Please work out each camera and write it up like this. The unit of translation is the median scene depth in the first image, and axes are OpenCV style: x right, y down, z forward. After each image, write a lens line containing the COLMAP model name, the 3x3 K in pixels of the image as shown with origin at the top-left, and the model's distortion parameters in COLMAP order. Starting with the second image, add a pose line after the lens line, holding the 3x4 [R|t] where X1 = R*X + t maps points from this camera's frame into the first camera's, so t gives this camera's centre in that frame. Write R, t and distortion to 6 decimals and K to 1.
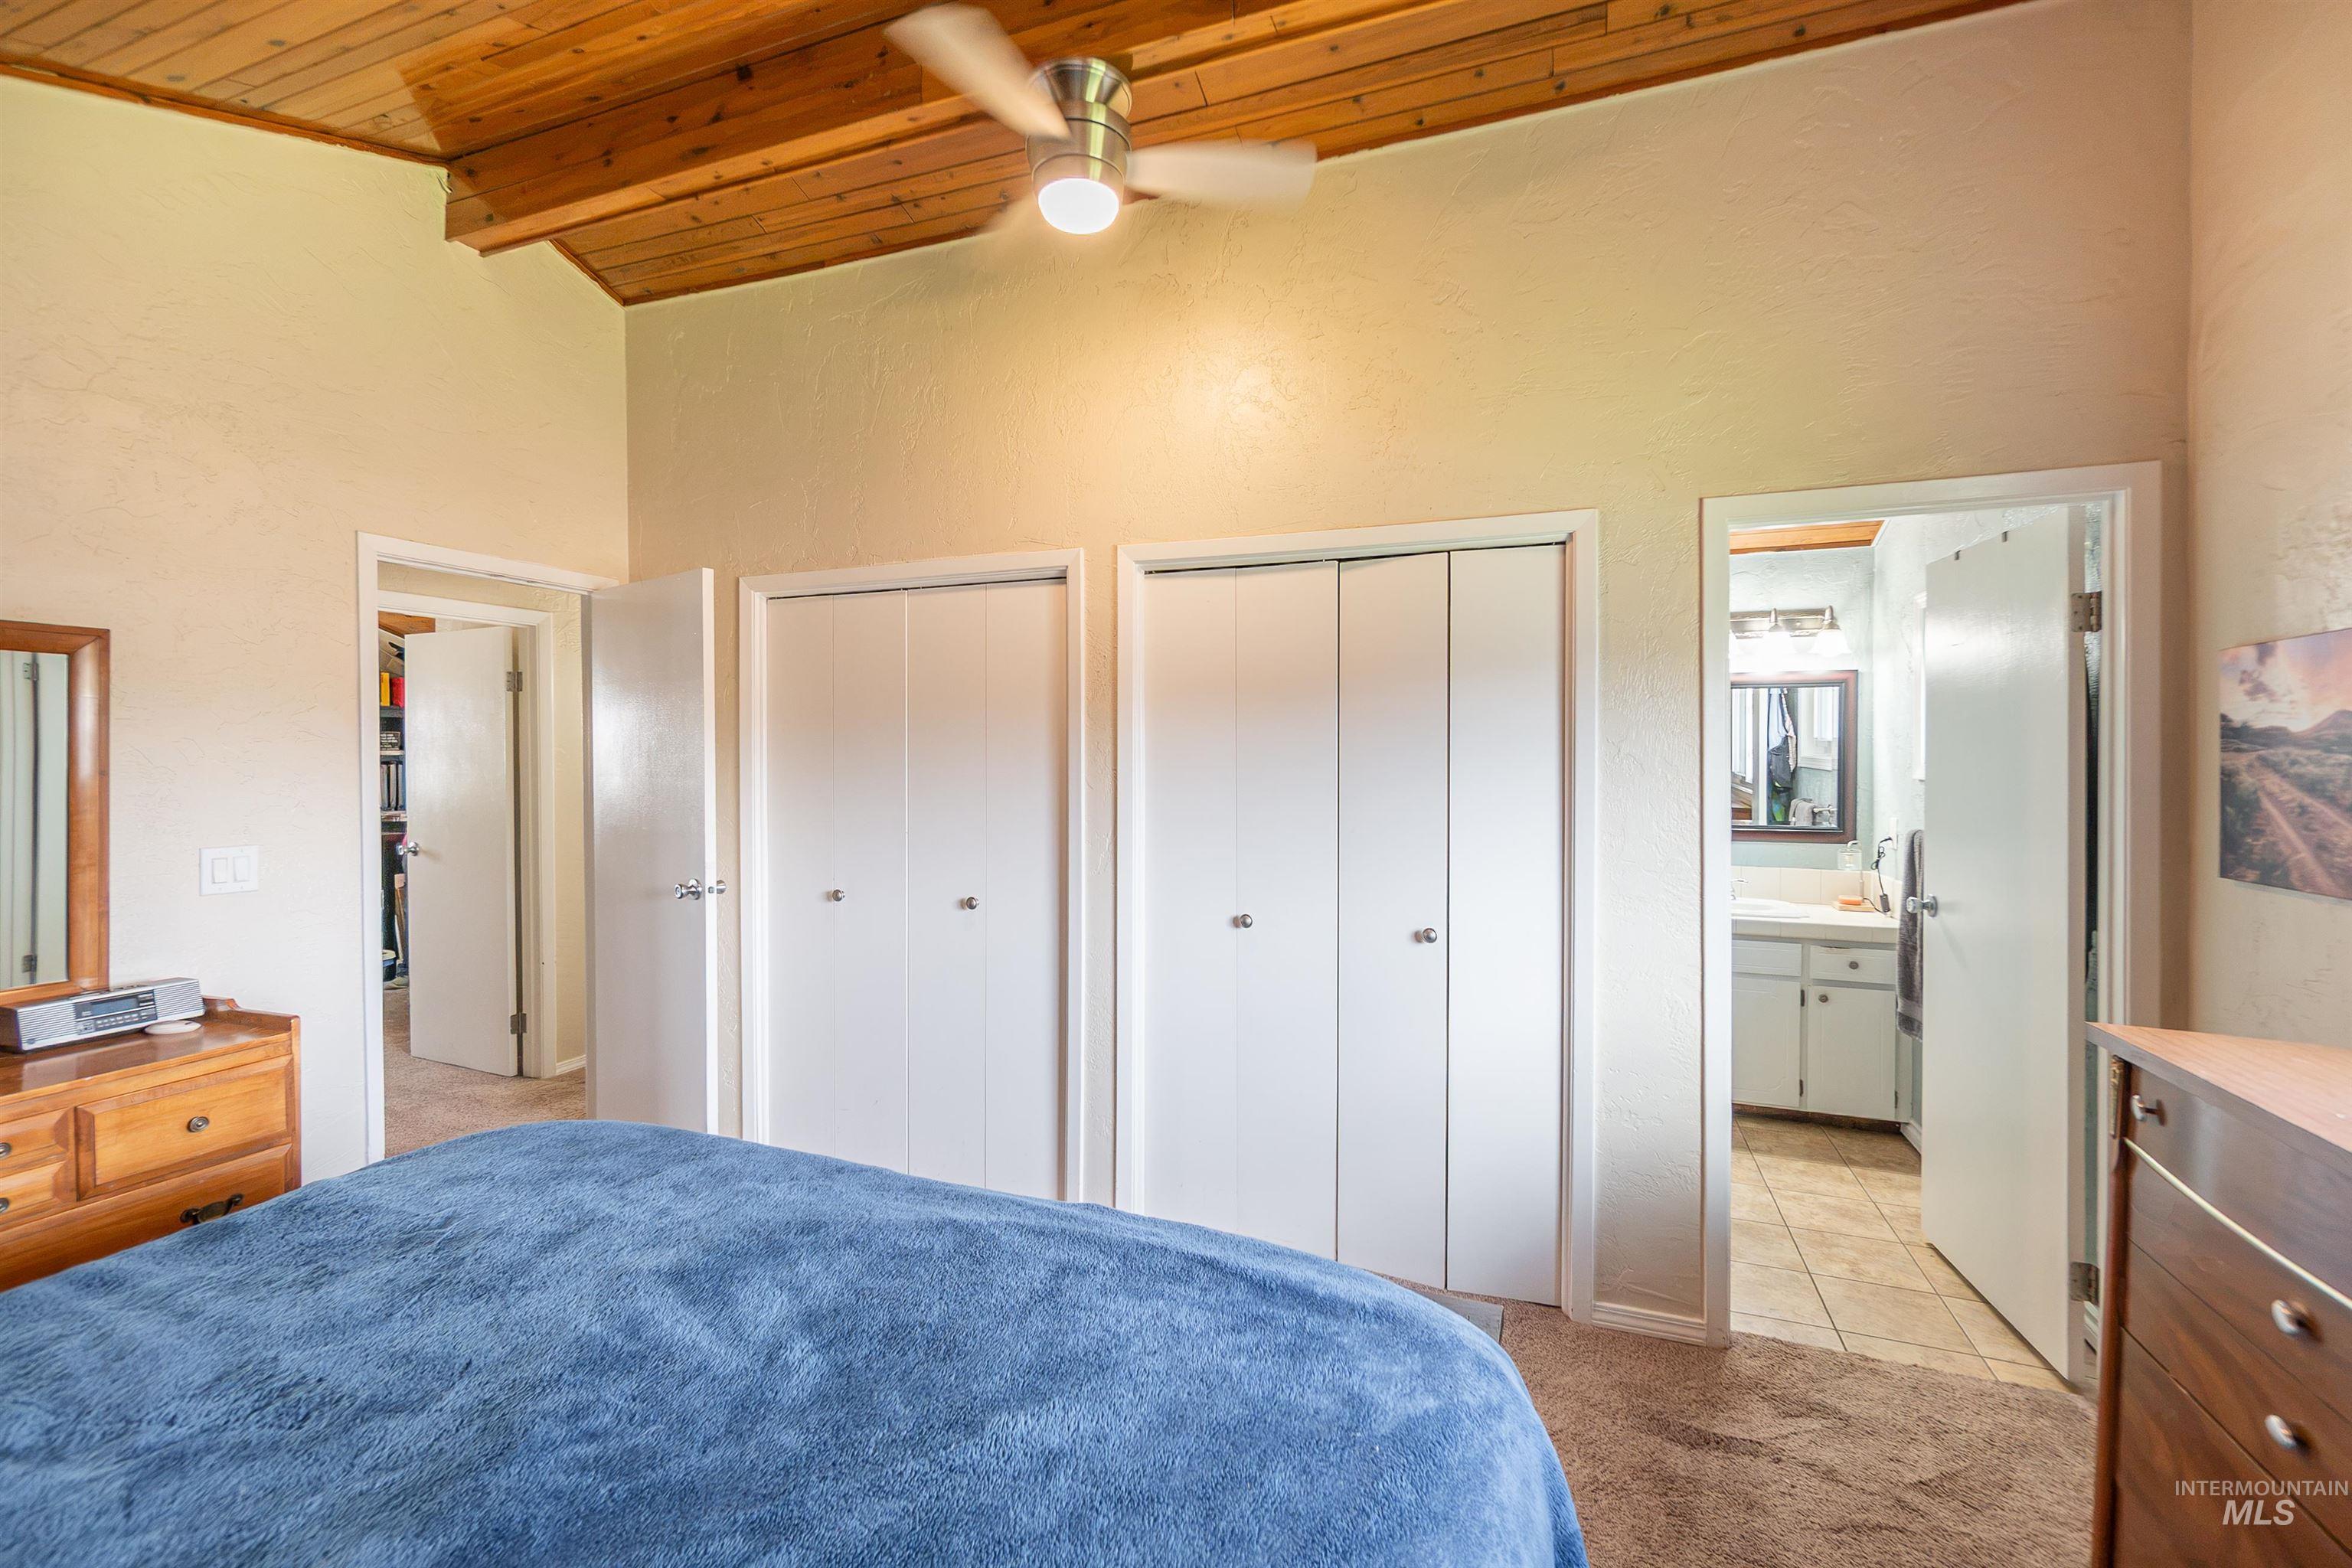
lens RADIAL K [[1017.0, 0, 1171.6], [0, 1017.0, 771.6], [0, 0, 1]] dist [0.001378, -0.000438]
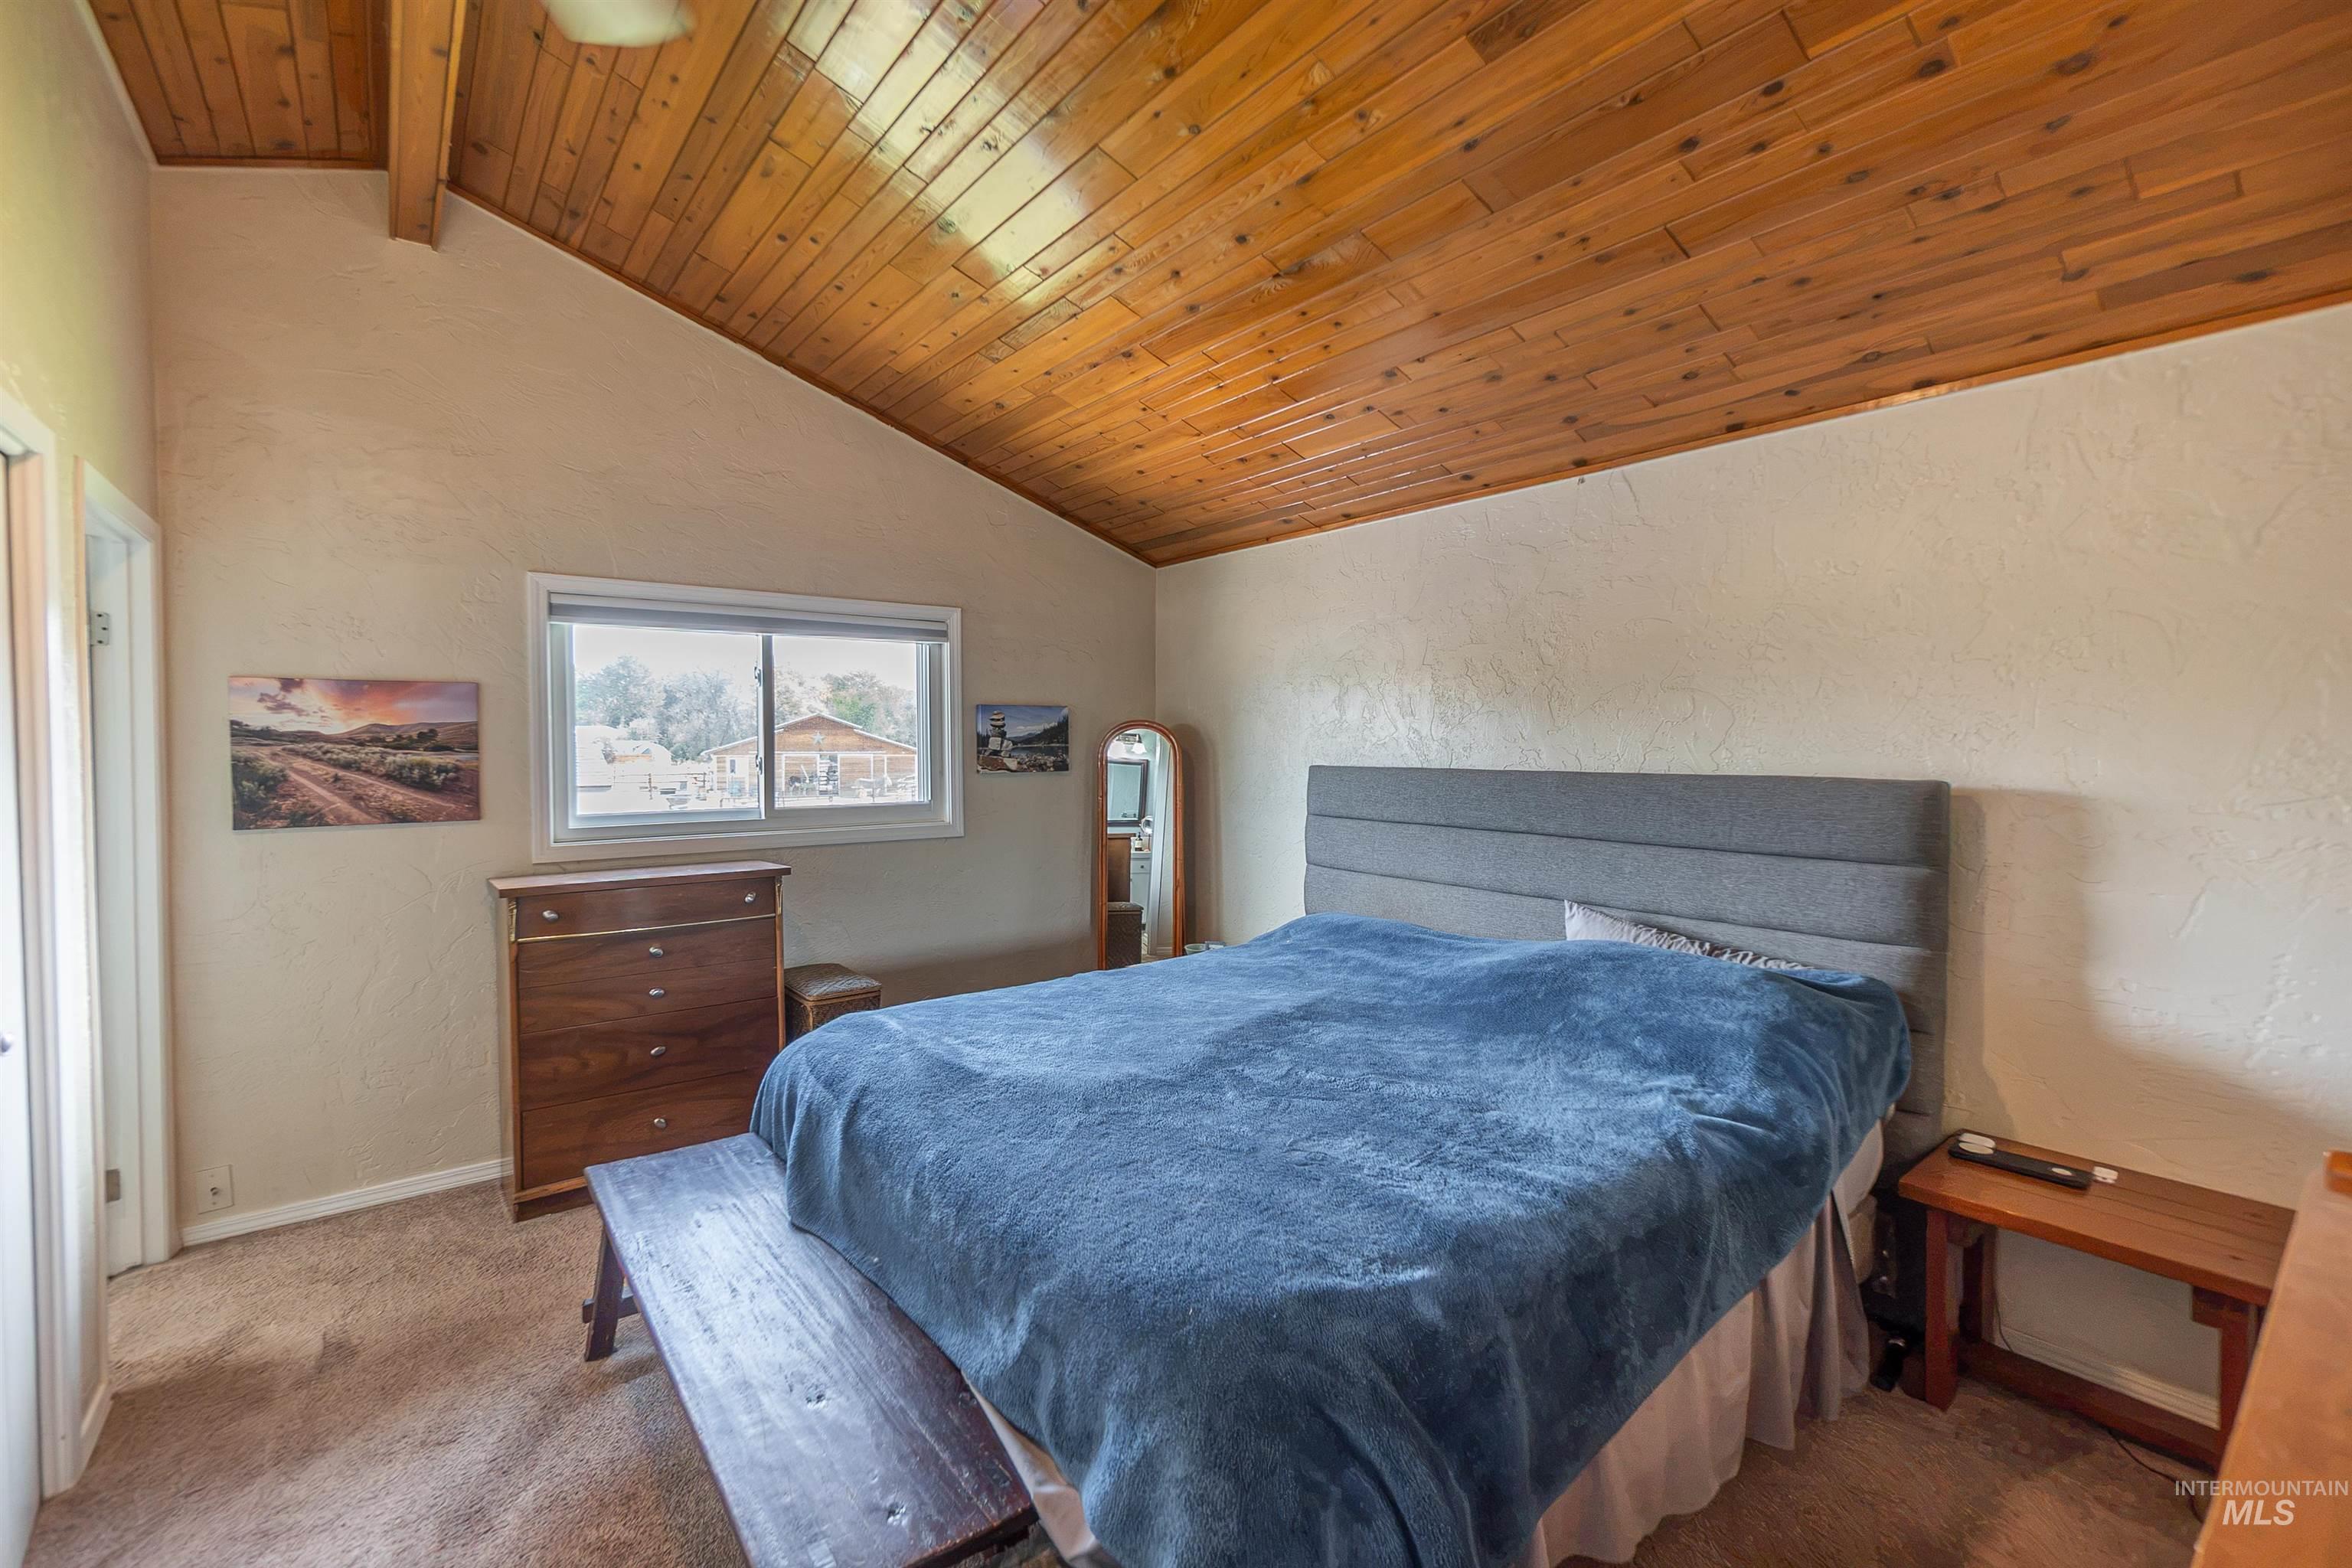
lens RADIAL K [[1017.0, 0, 1172.5], [0, 1017.0, 769.6], [0, 0, 1]] dist [0.001378, -0.000438]
pose [[-0.858707, -0.009752, 0.512375, -1.004709], [0.012019, 0.999161, 0.039160, -0.029372], [-0.512327, 0.039786, -0.857869, 1.738433]]
